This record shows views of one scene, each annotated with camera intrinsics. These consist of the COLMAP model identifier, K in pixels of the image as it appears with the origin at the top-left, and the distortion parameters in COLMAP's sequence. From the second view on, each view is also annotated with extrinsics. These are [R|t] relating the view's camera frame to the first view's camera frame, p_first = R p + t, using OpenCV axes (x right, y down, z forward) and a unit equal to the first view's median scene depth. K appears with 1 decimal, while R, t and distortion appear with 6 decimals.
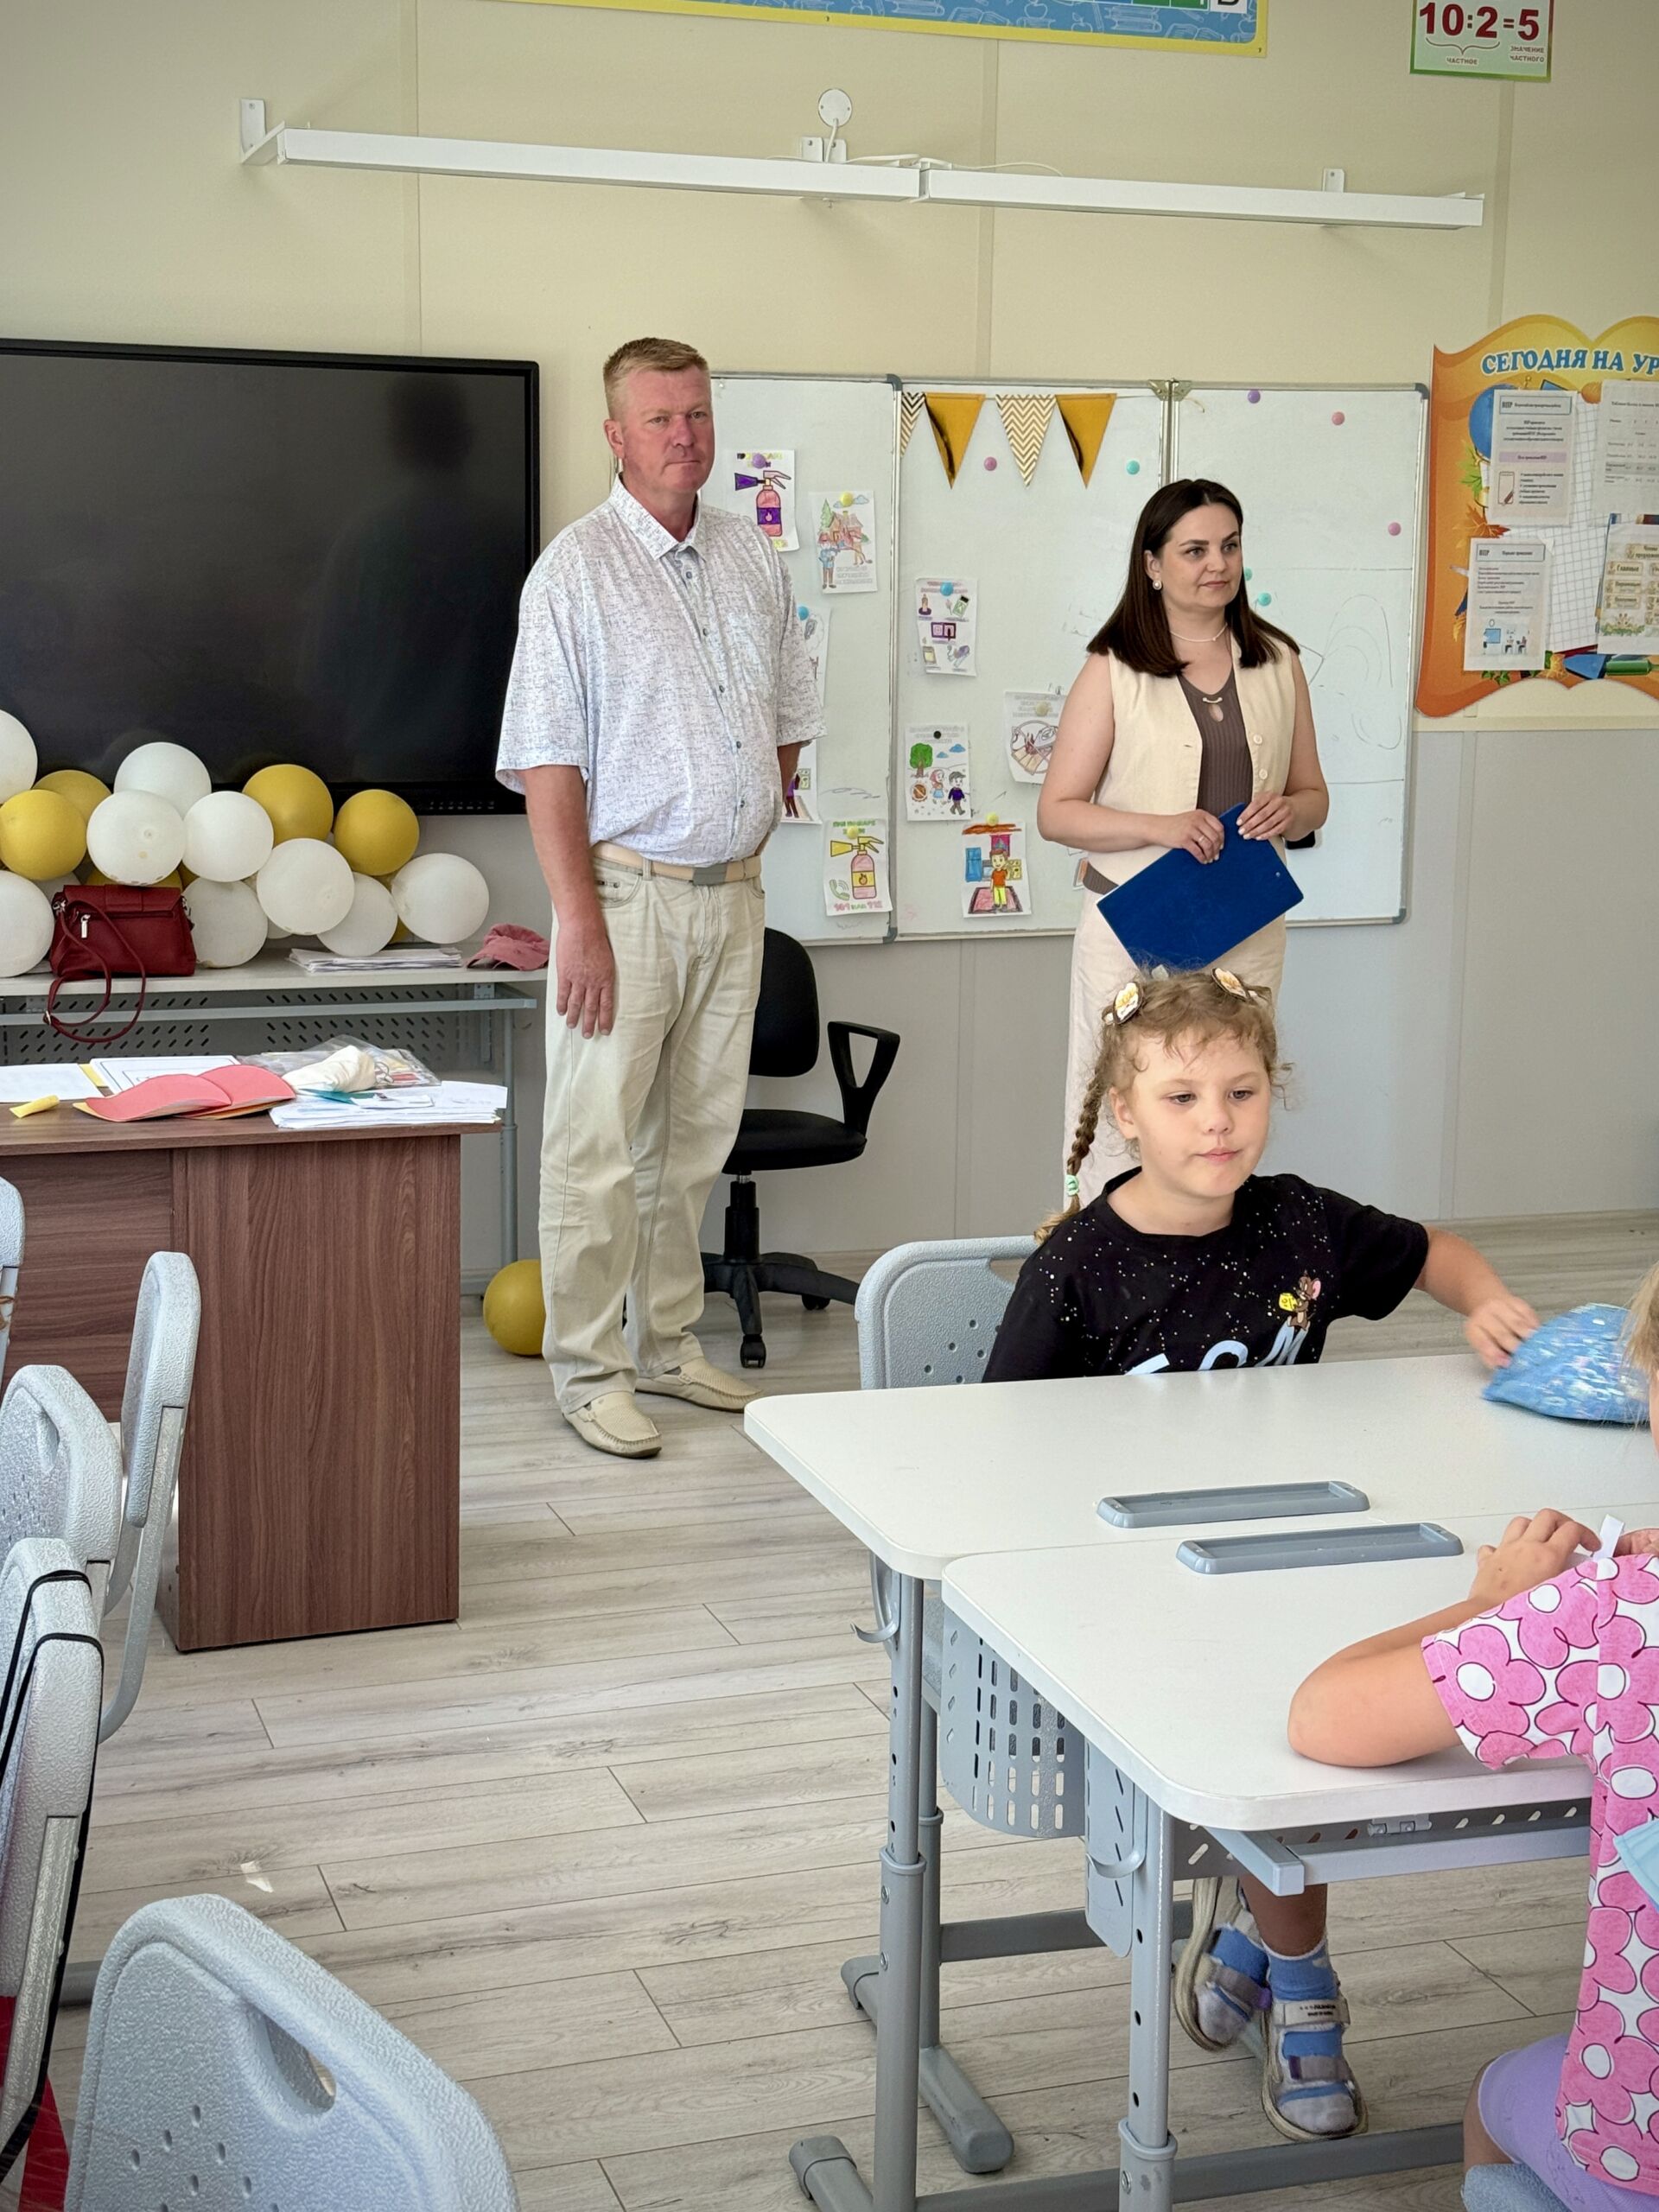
lens RADIAL K [[3107.1, 0, 828.6], [0, 3107.1, 1102.7], [0, 0, 1]] dist [0.016831, 0.000000]
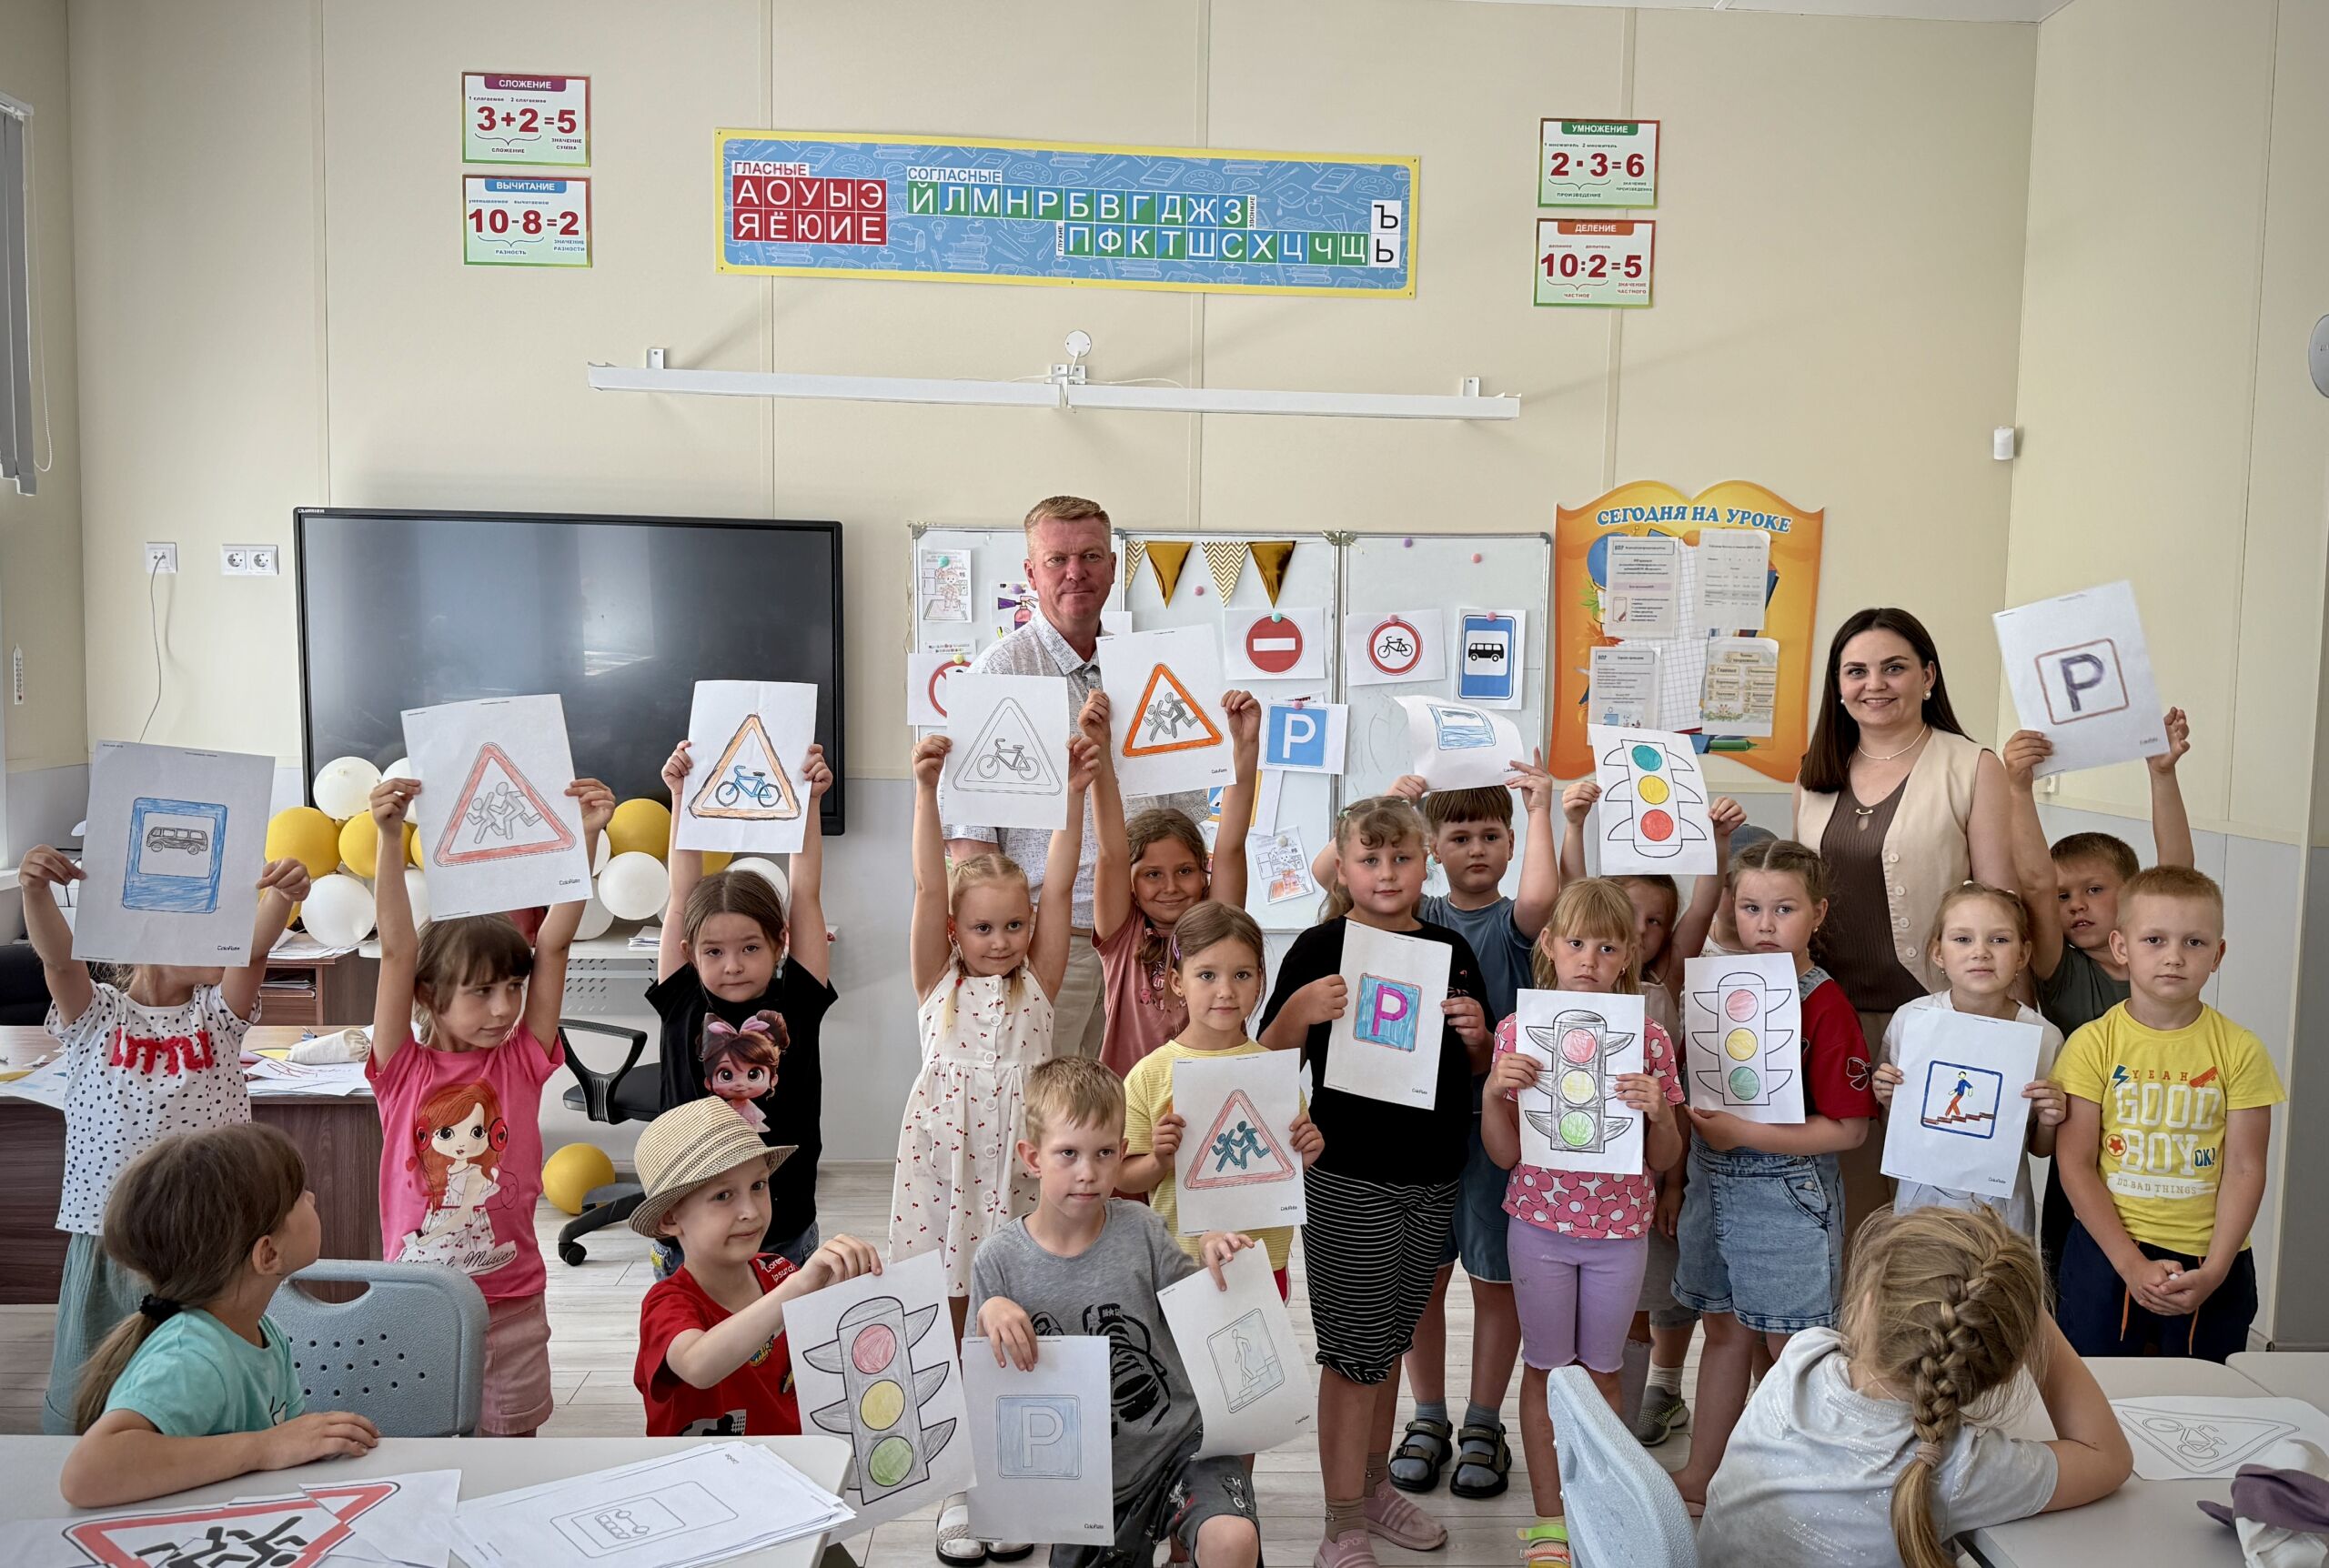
lens RADIAL K [[1852.3, 0, 1165.2], [0, 1852.3, 790.2], [0, 0, 1]] dist [0.053415, 0.001981]
pose [[0.959726, 0.034226, -0.278845, 0.256627], [-0.058075, 0.995282, -0.077719, -0.048353], [0.274869, 0.090783, 0.957186, 0.196983]]
